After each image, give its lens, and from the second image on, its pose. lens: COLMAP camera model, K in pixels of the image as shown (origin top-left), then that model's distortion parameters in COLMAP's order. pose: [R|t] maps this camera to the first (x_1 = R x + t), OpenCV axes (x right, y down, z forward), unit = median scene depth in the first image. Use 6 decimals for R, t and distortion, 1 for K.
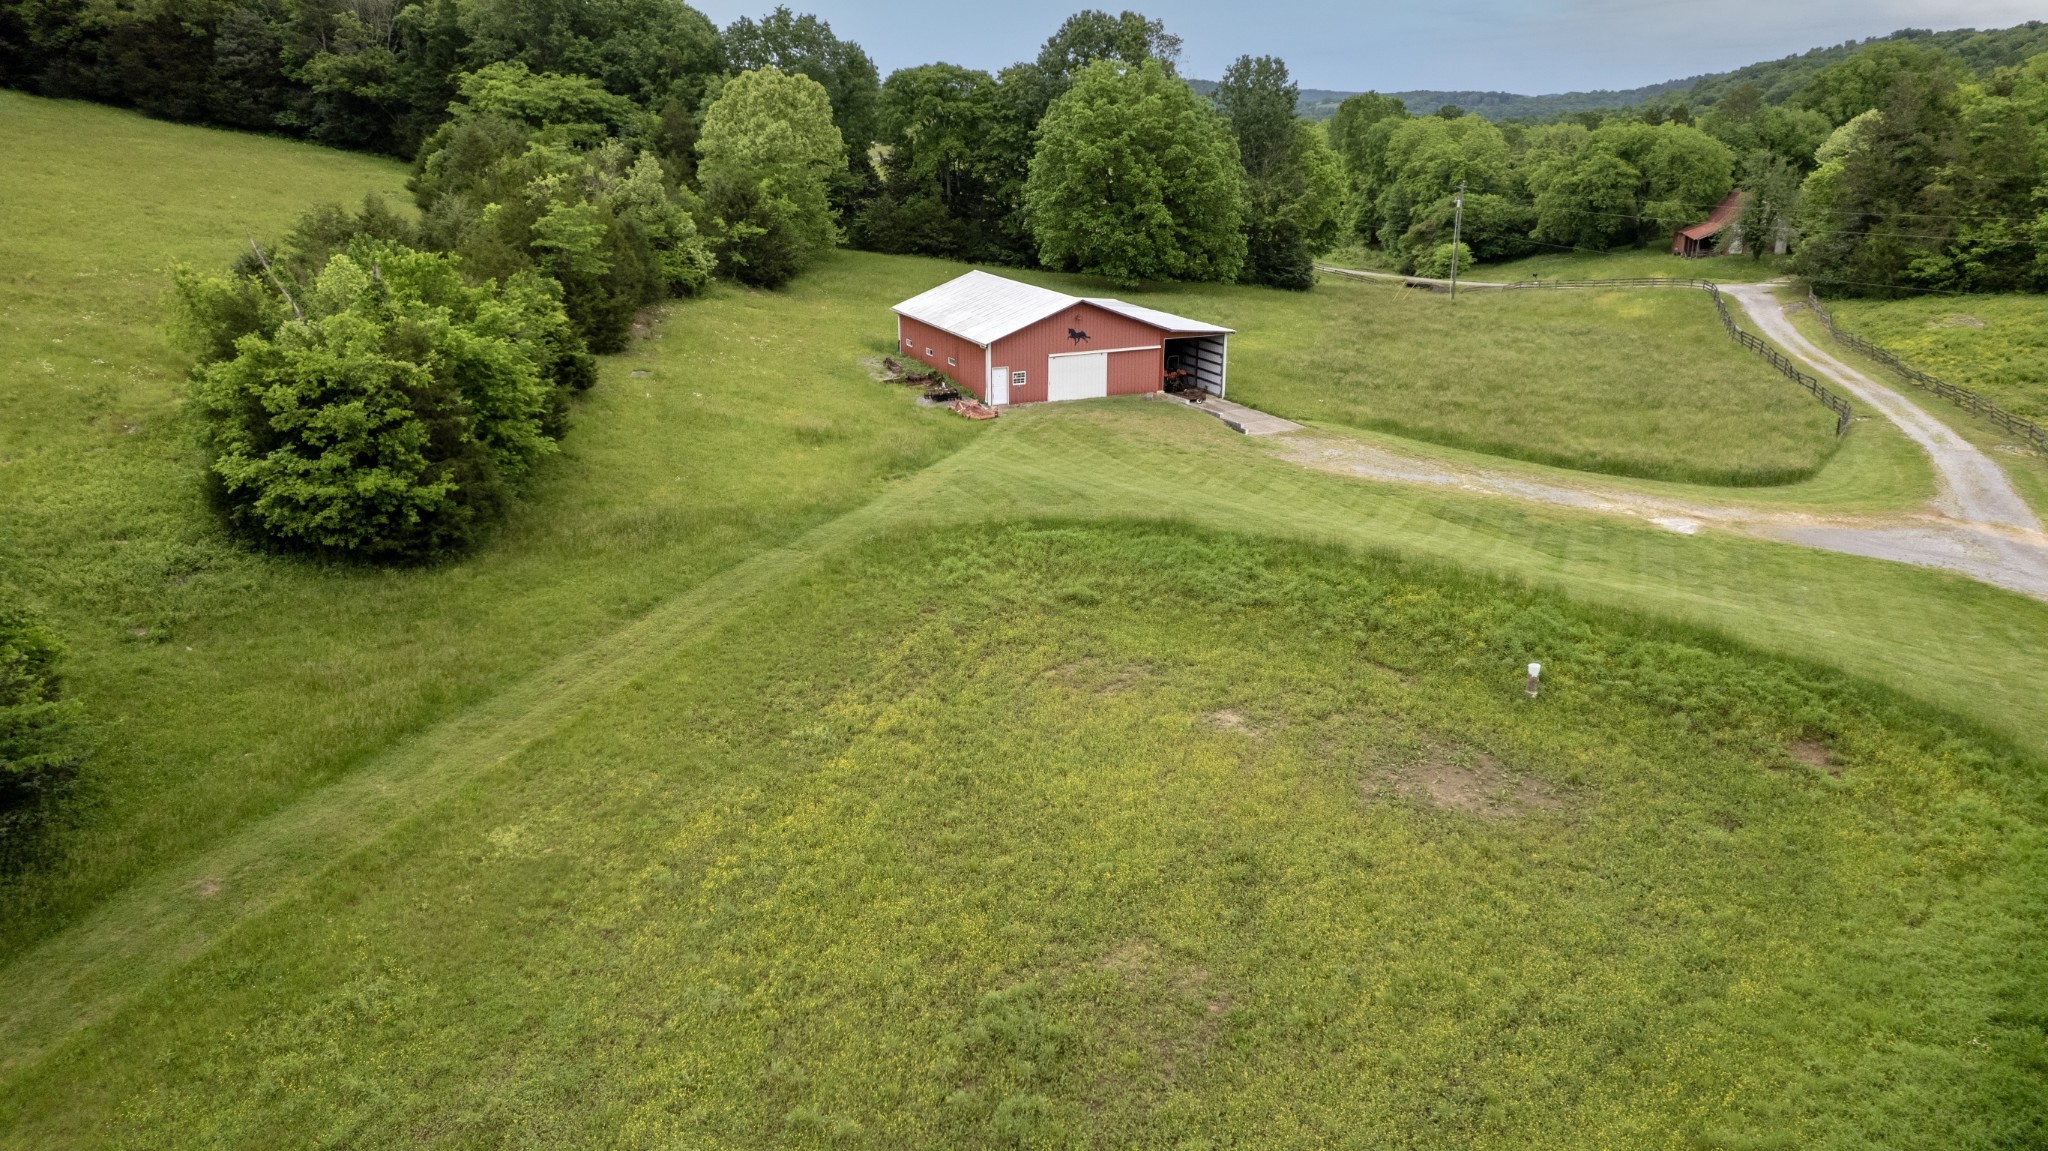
lens RADIAL K [[1355.2, 0, 1032.2], [0, 1355.2, 569.8], [0, 0, 1]] dist [-0.085520, 0.100870]
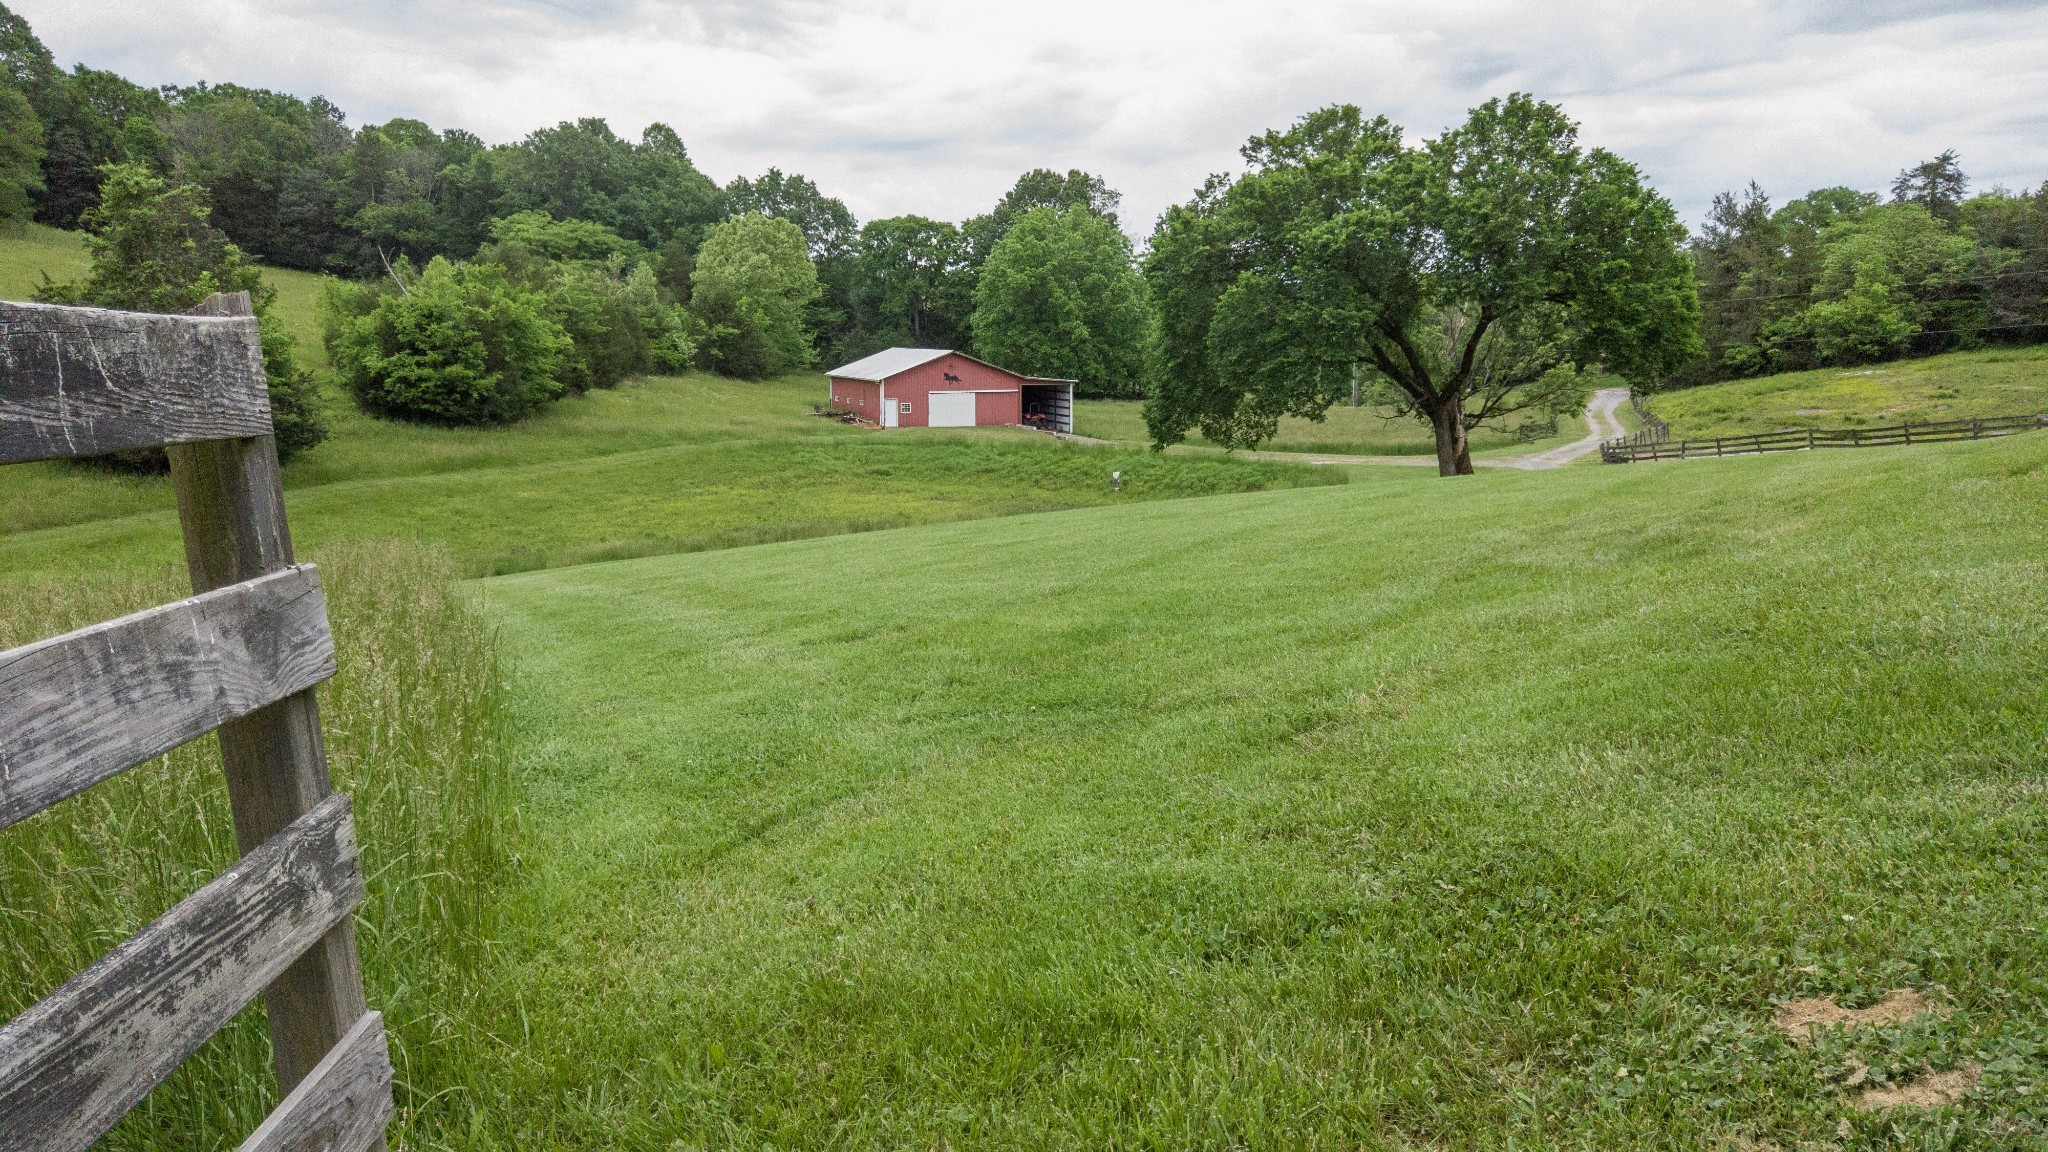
lens RADIAL K [[1624.1, 0, 1024.0], [0, 1624.1, 576.0], [0, 0, 1]] dist [0.098578, -0.076909]
pose [[0.998160, 0.006450, -0.060290, 0.130184], [-0.017167, 0.983704, -0.178972, 0.196133], [0.058153, 0.179678, 0.982005, -0.349119]]
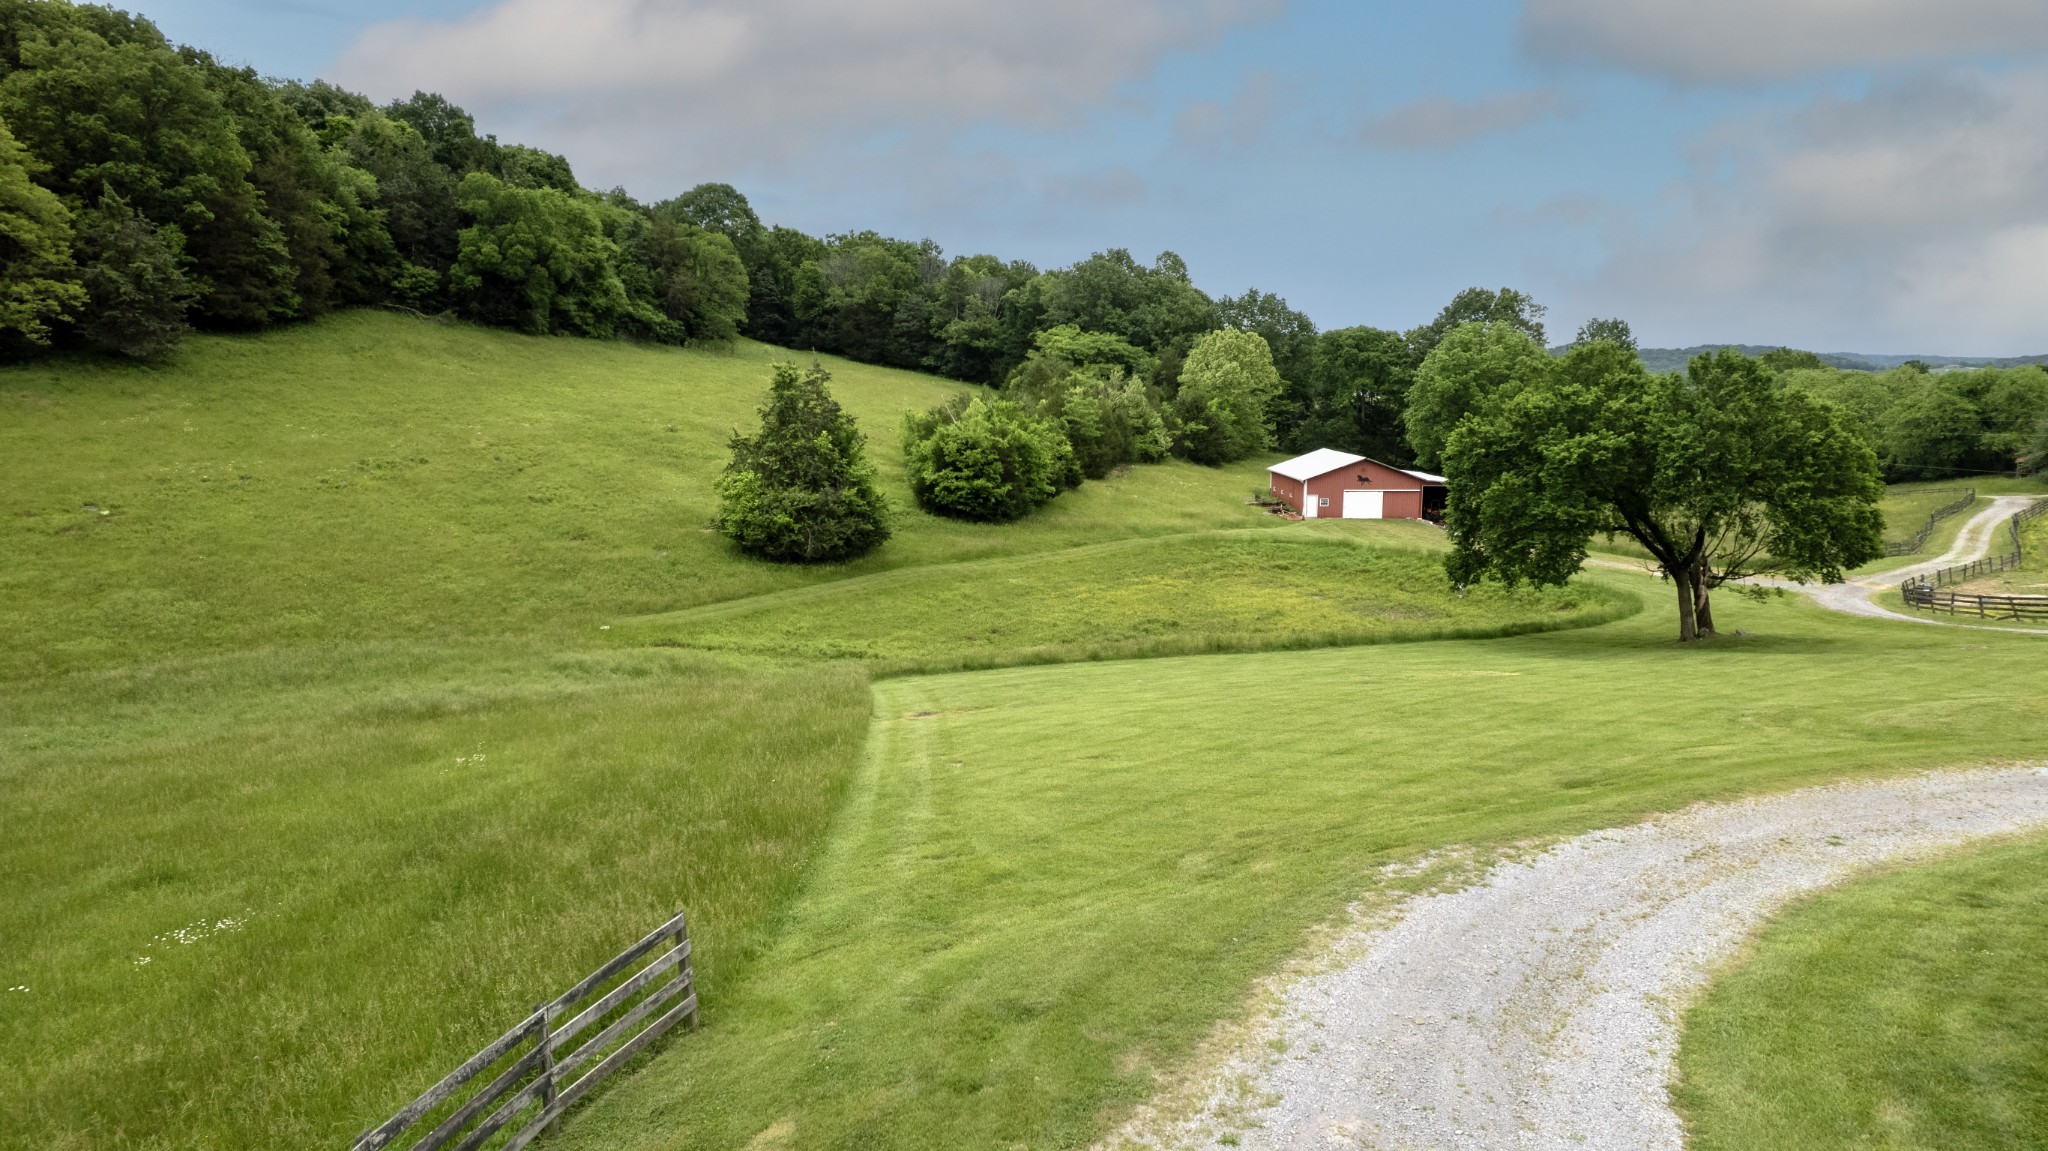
lens RADIAL K [[1401.2, 0, 1021.0], [0, 1401.2, 562.4], [0, 0, 1]] dist [-0.003530, 0.000666]
pose [[0.922429, 0.056335, -0.382034, 0.197128], [-0.130519, 0.976564, -0.171136, 0.175955], [0.363440, 0.207724, 0.908164, -0.444712]]
